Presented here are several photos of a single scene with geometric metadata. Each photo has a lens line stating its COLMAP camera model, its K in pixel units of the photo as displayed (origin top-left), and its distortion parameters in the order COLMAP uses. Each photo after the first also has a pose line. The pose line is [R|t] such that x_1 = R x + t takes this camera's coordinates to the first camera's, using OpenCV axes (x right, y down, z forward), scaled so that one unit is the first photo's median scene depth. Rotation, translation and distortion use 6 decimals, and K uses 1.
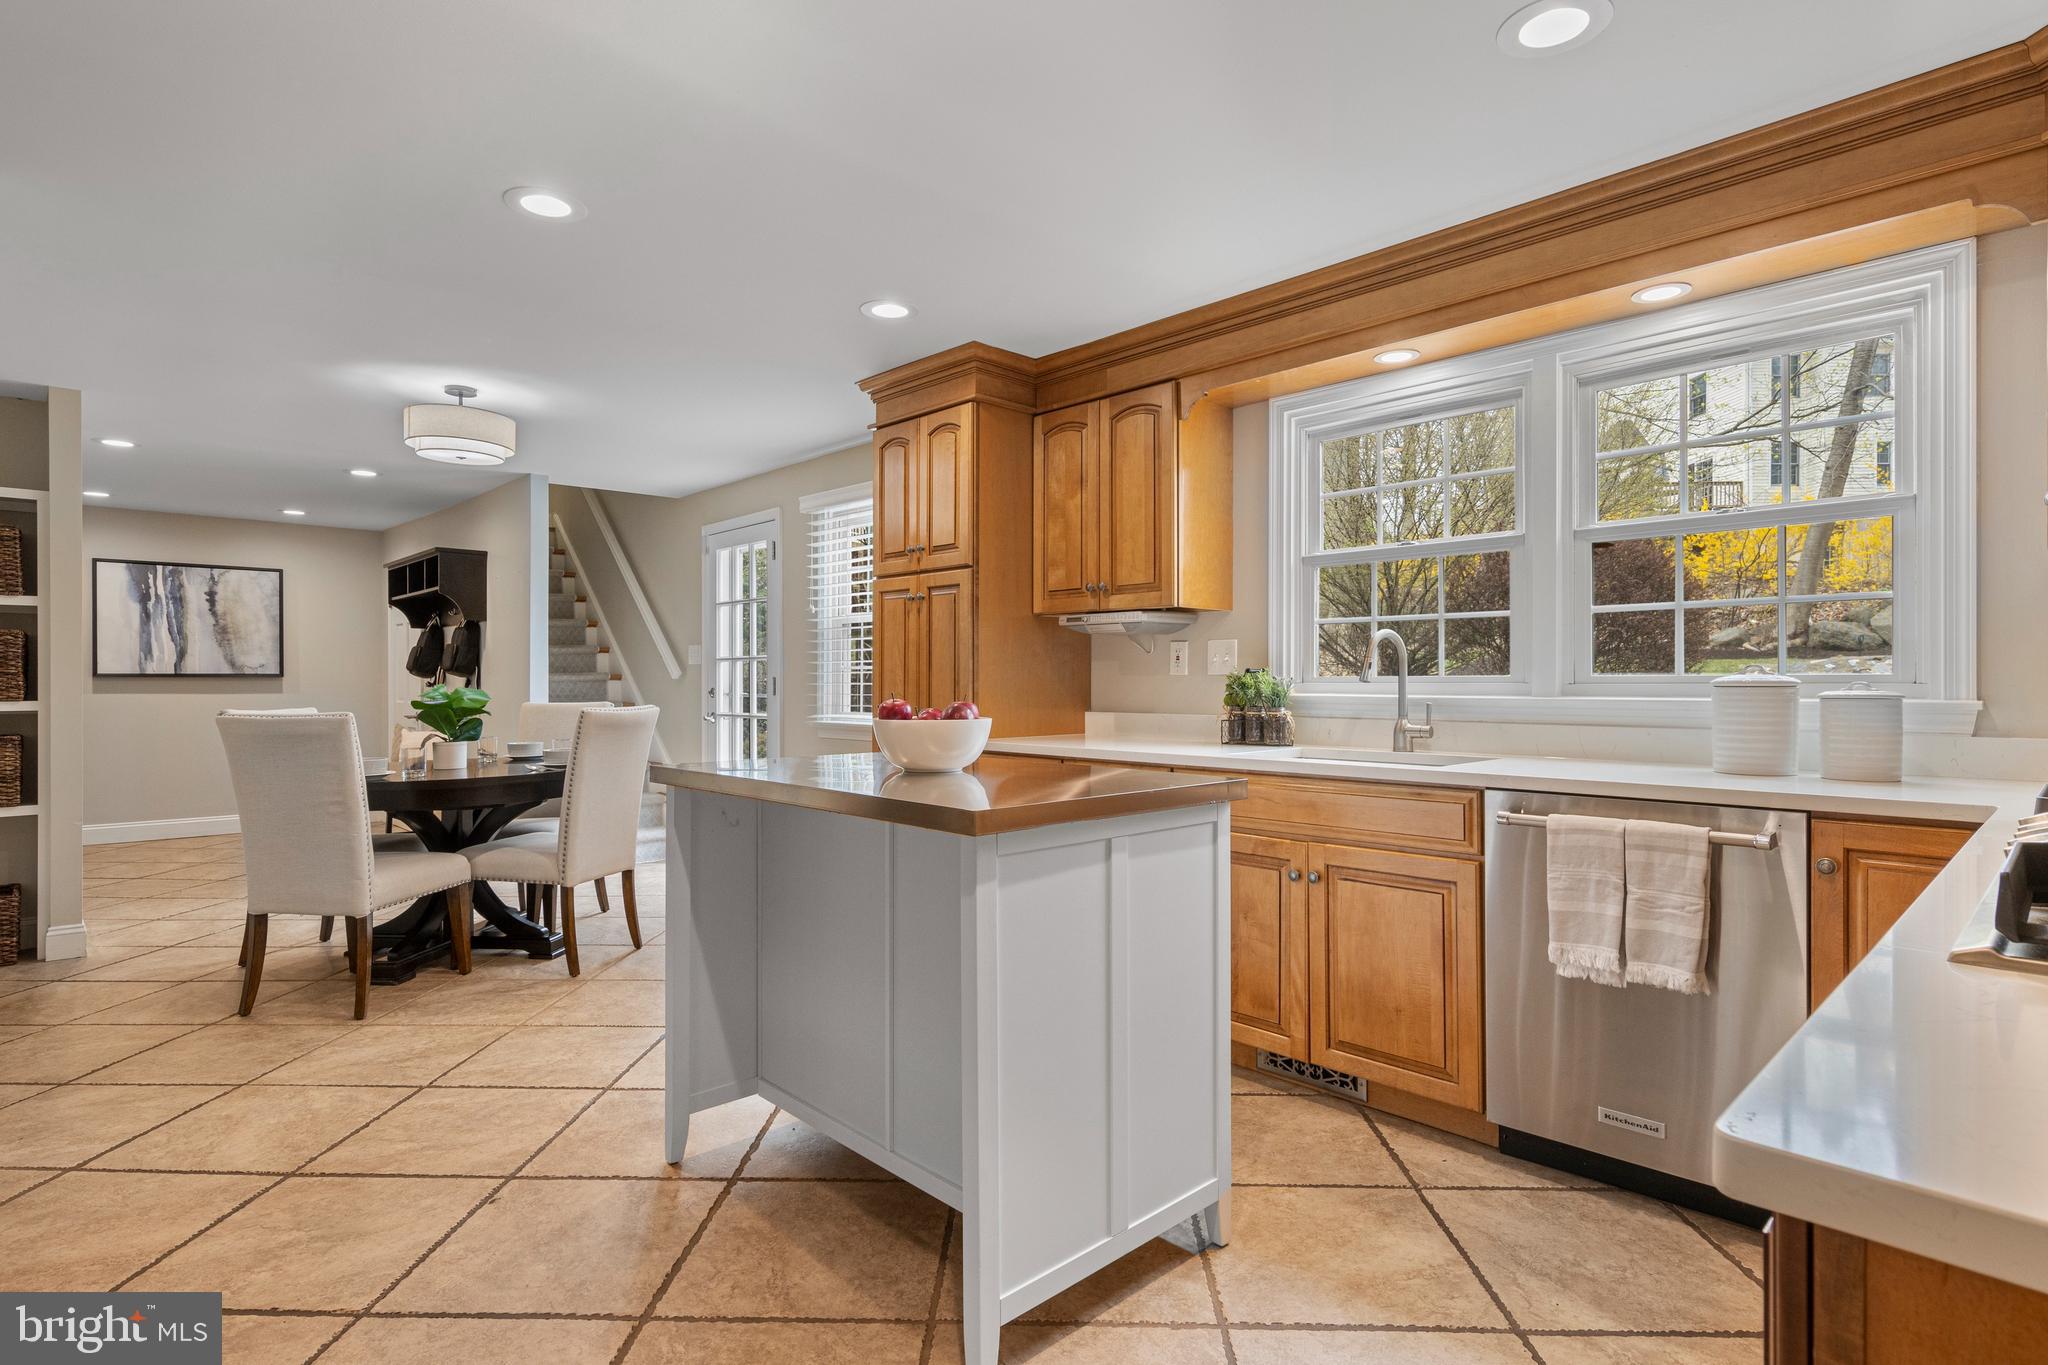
lens RADIAL K [[1043.6, 0, 1018.3], [0, 1043.6, 681.3], [0, 0, 1]] dist [0.015089, -0.005557]
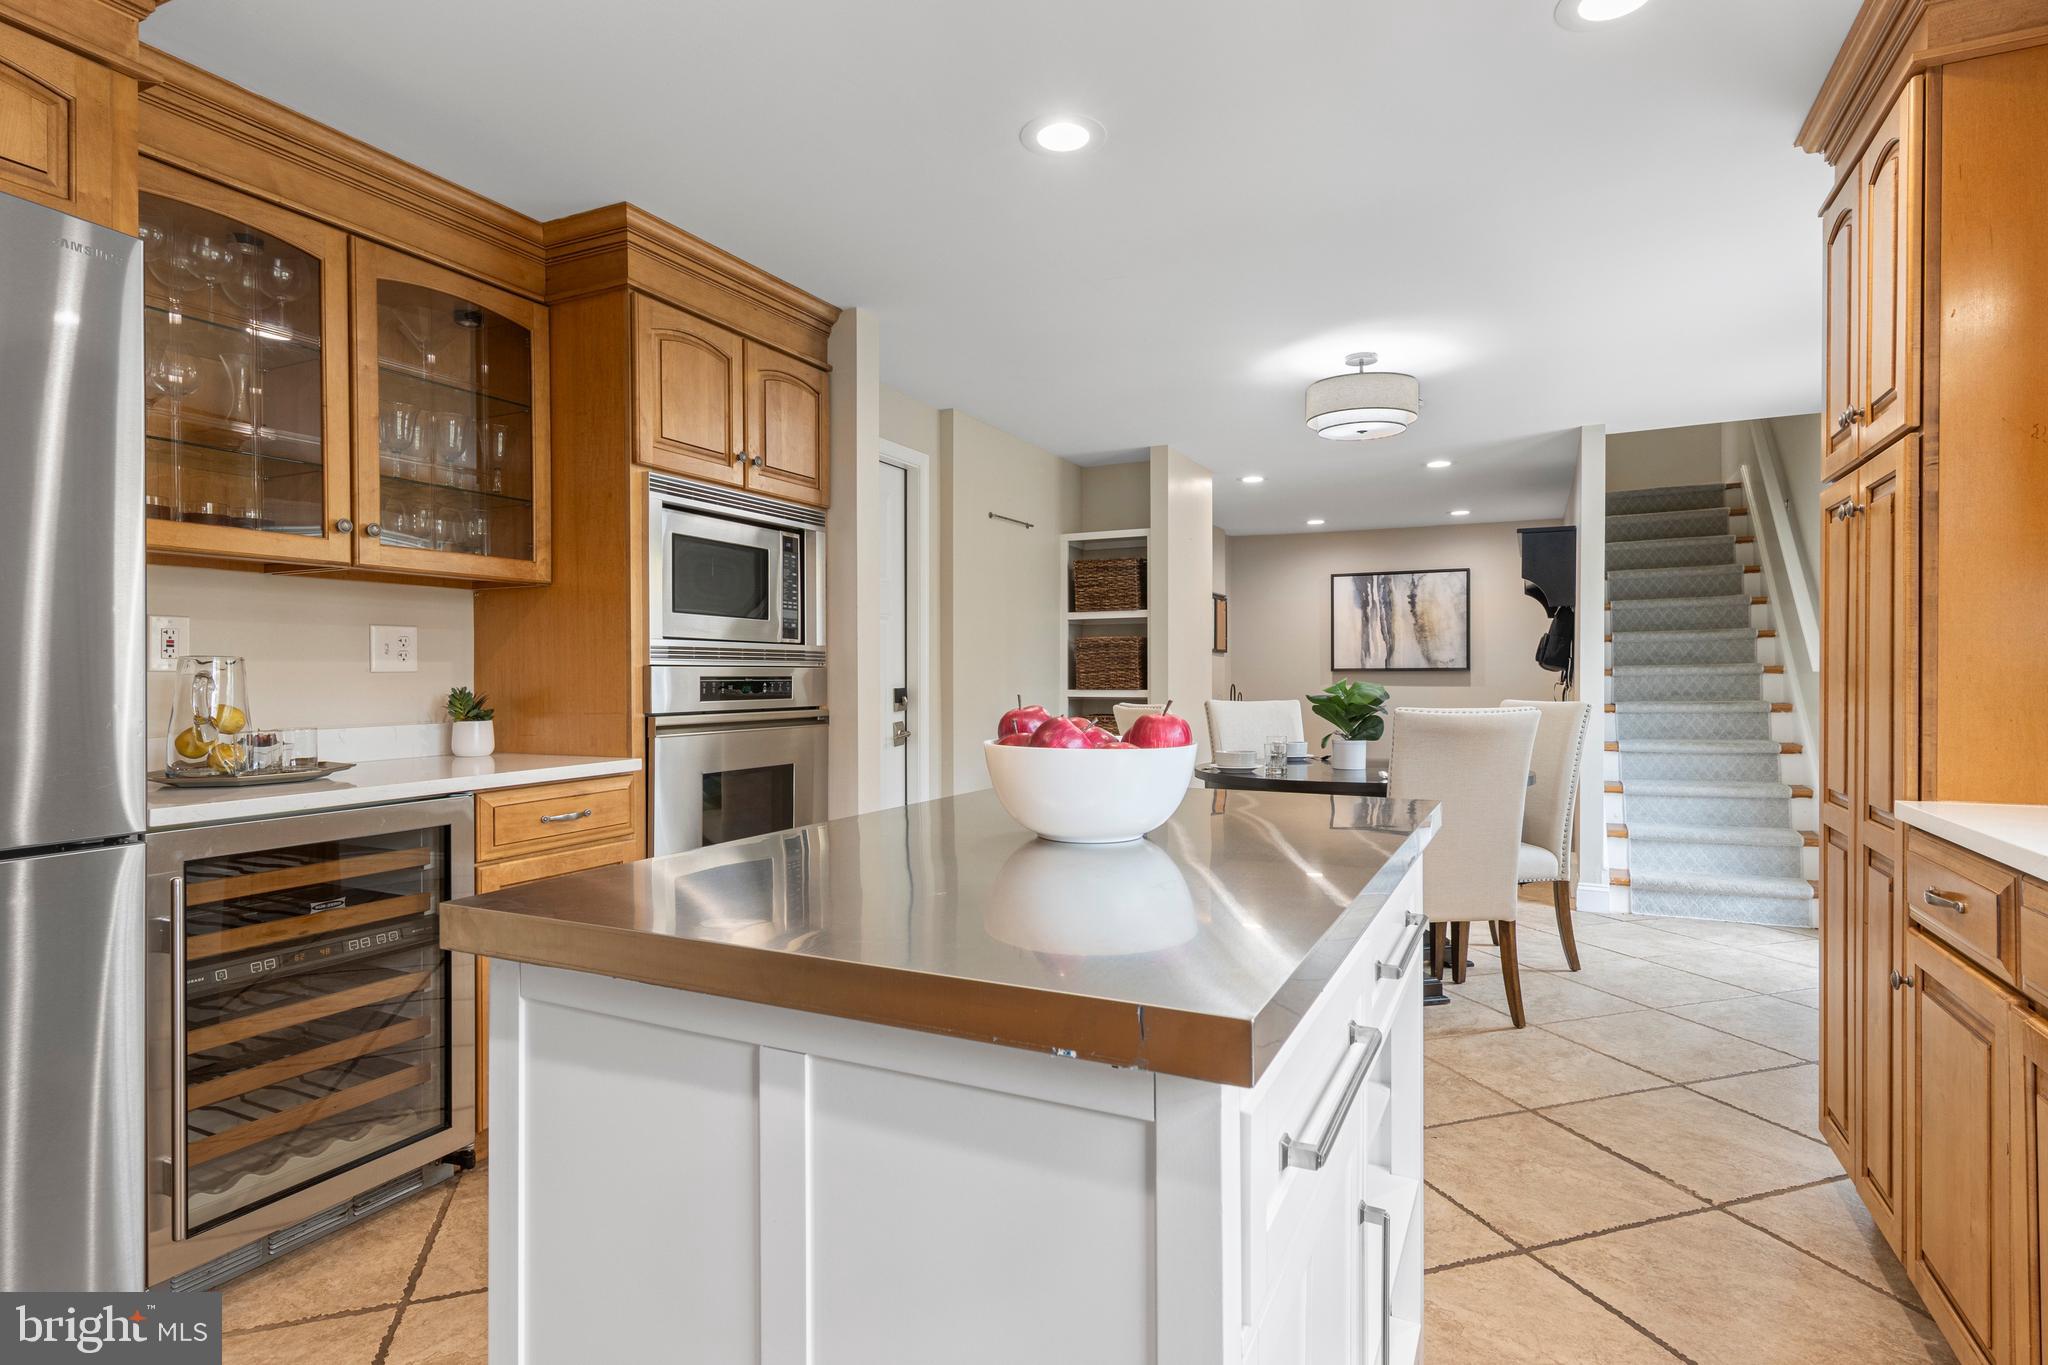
lens RADIAL K [[1043.6, 0, 1030.2], [0, 1043.6, 676.4], [0, 0, 1]] dist [0.015089, -0.005557]
pose [[0.353577, 0.001345, -0.935405, 0.249544], [-0.000029, 0.999999, 0.001427, -0.000025], [0.935406, -0.000478, 0.353576, 0.452163]]
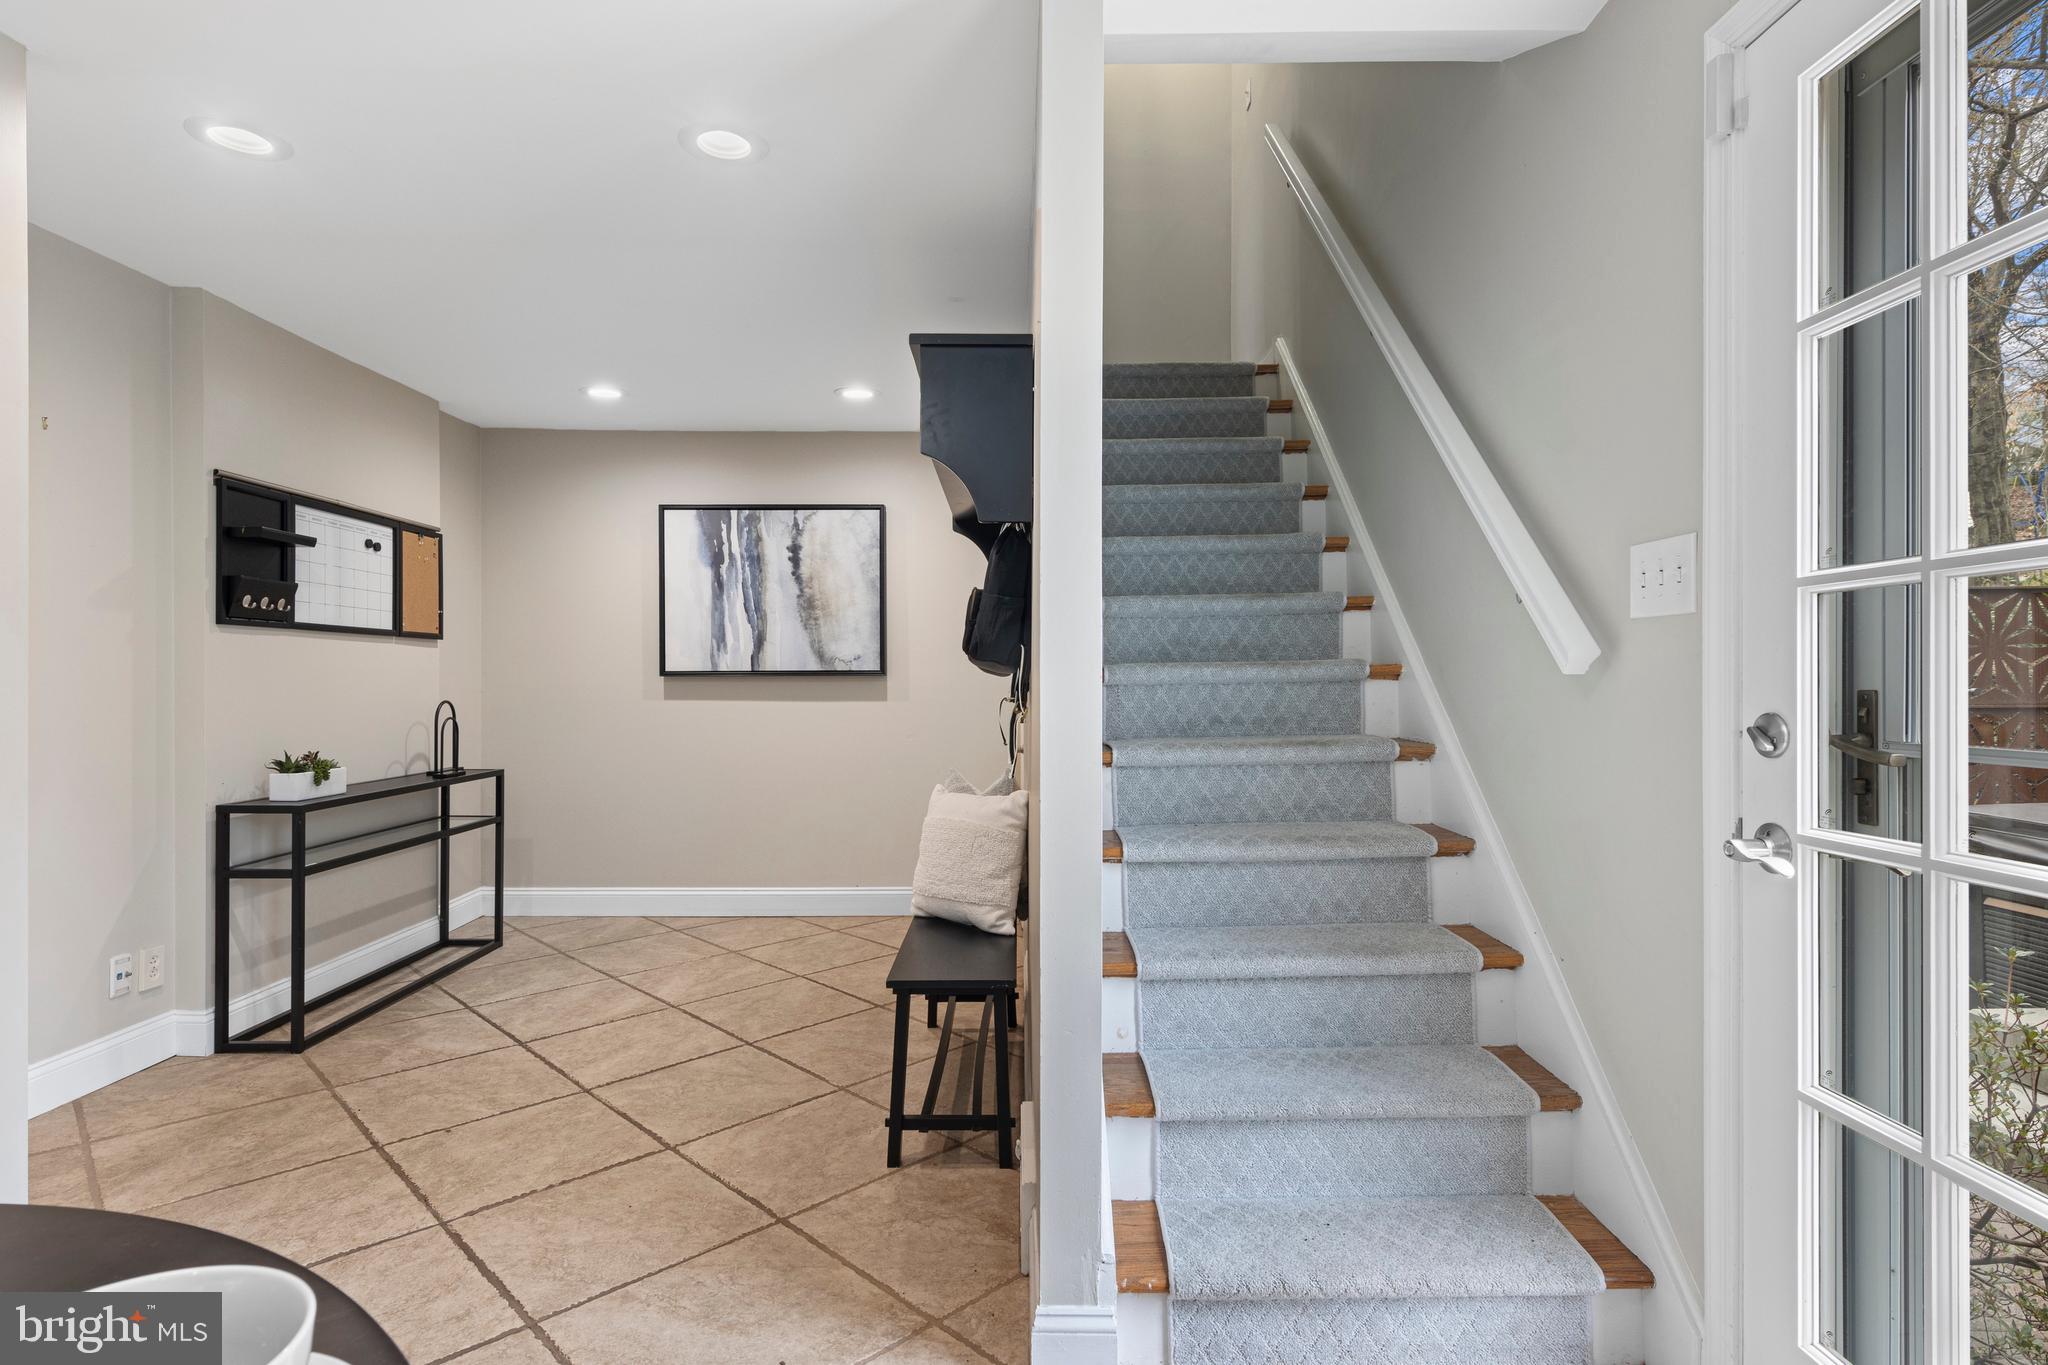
lens RADIAL K [[1043.6, 0, 1023.9], [0, 1043.6, 680.6], [0, 0, 1]] dist [0.015089, -0.005557]
pose [[0.731683, -0.000700, -0.681645, -0.431655], [0.000565, 1.000000, -0.000421, -0.001128], [0.681645, -0.000077, 0.731683, 1.225603]]
